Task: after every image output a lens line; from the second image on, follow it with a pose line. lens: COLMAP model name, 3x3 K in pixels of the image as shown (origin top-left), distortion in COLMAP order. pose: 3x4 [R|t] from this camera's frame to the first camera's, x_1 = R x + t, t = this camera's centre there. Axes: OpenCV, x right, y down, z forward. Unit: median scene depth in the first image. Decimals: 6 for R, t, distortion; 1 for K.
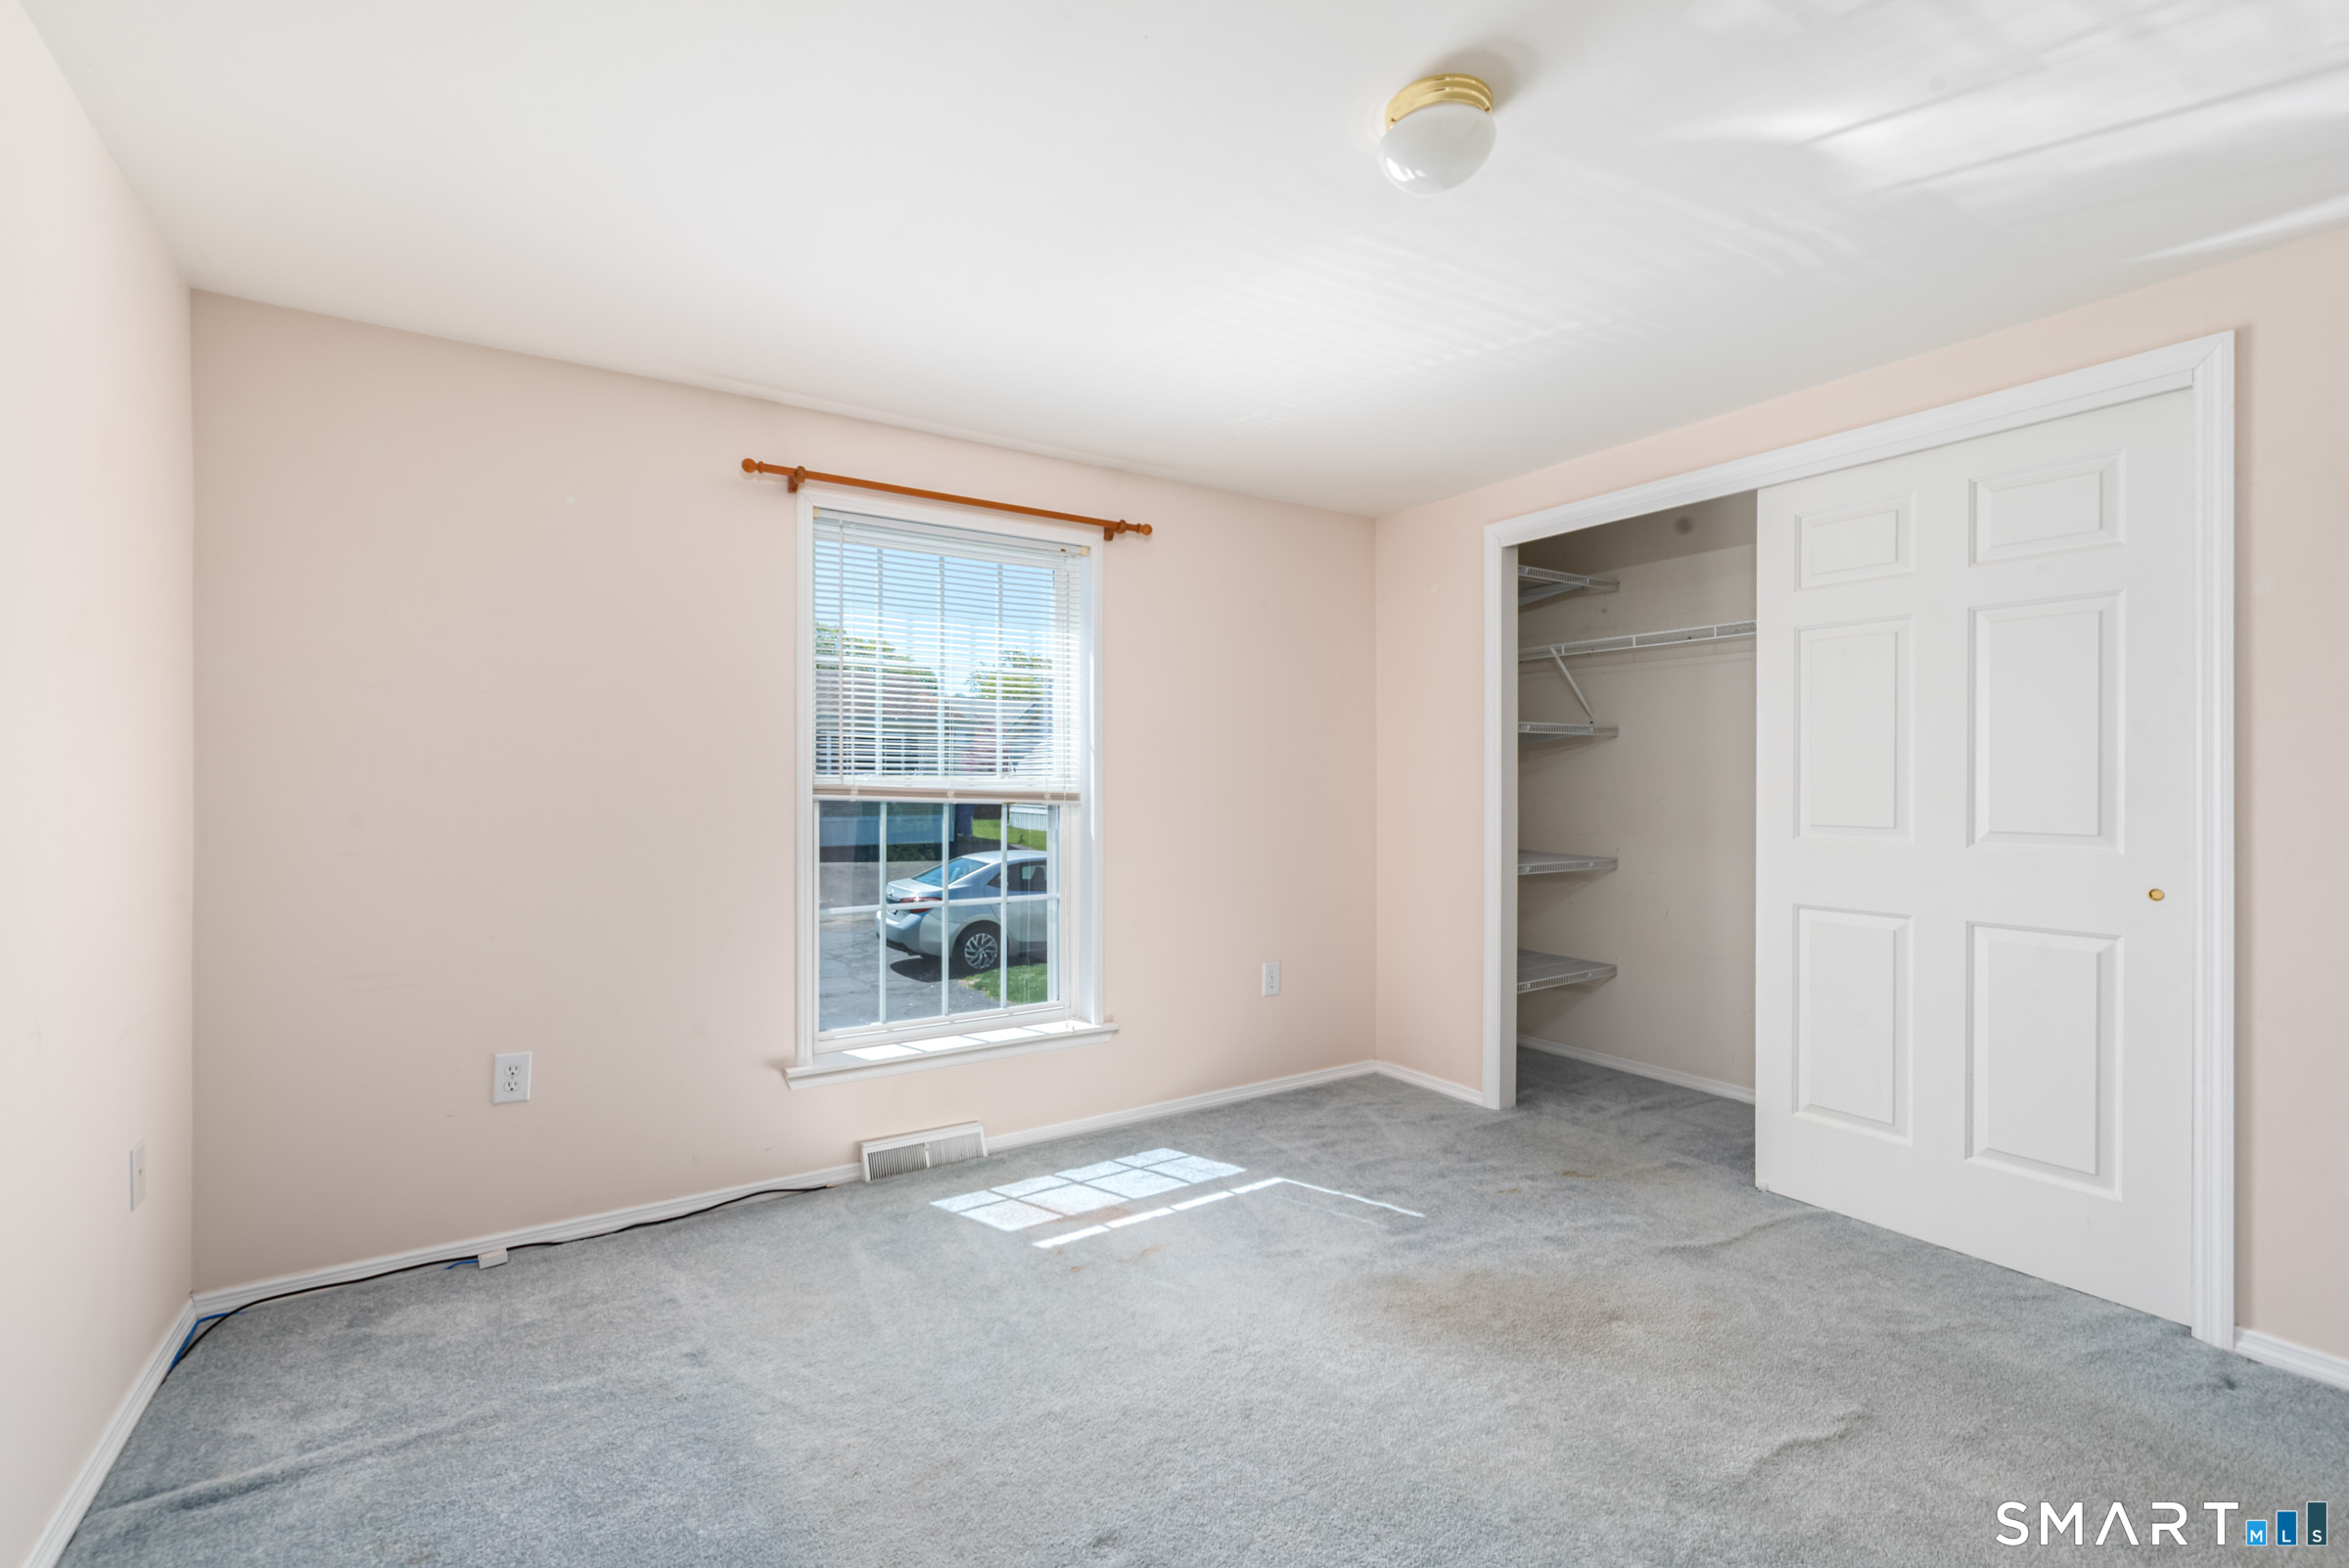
lens RADIAL K [[992.7, 0, 1174.5], [0, 992.7, 784.0], [0, 0, 1]] dist [-0.016146, 0.000026]
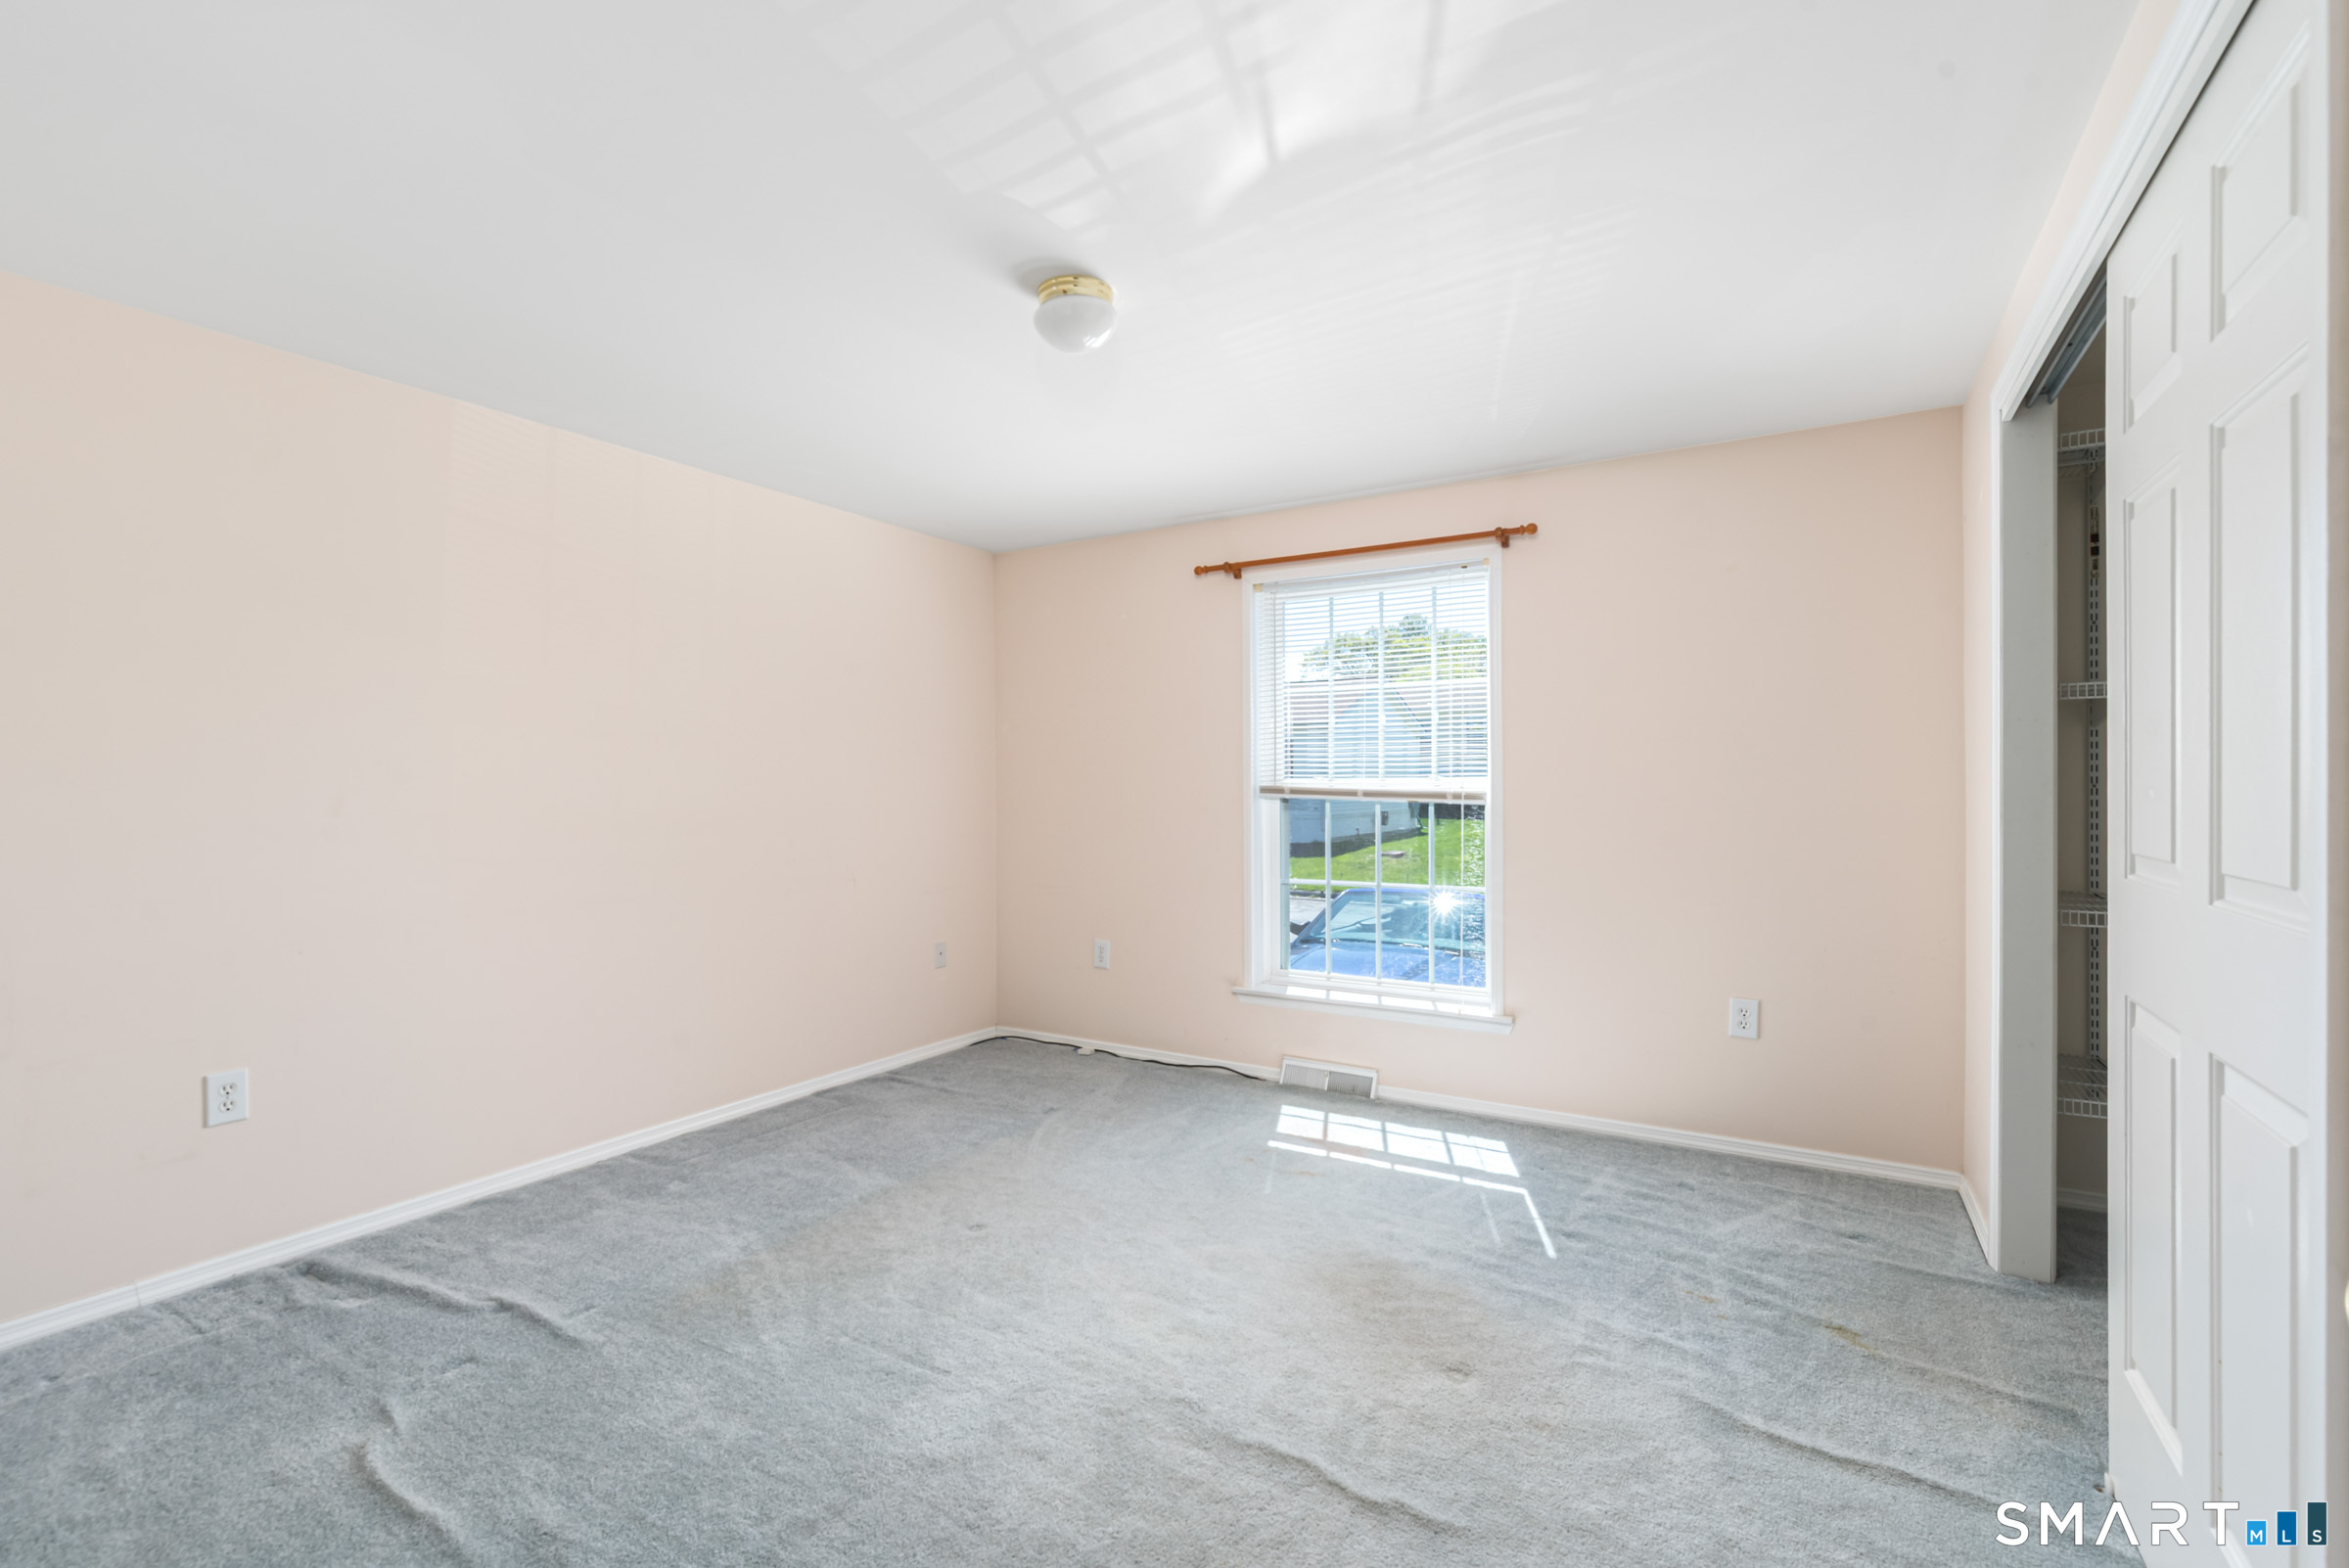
lens RADIAL K [[1070.2, 0, 1174.5], [0, 1070.2, 784.0], [0, 0, 1]] dist [0.000448, 0.000105]
pose [[0.439826, 0.000712, -0.898083, 0.884957], [0.008236, 0.999954, 0.004826, -0.009531], [0.898045, -0.009519, 0.439800, 0.229158]]
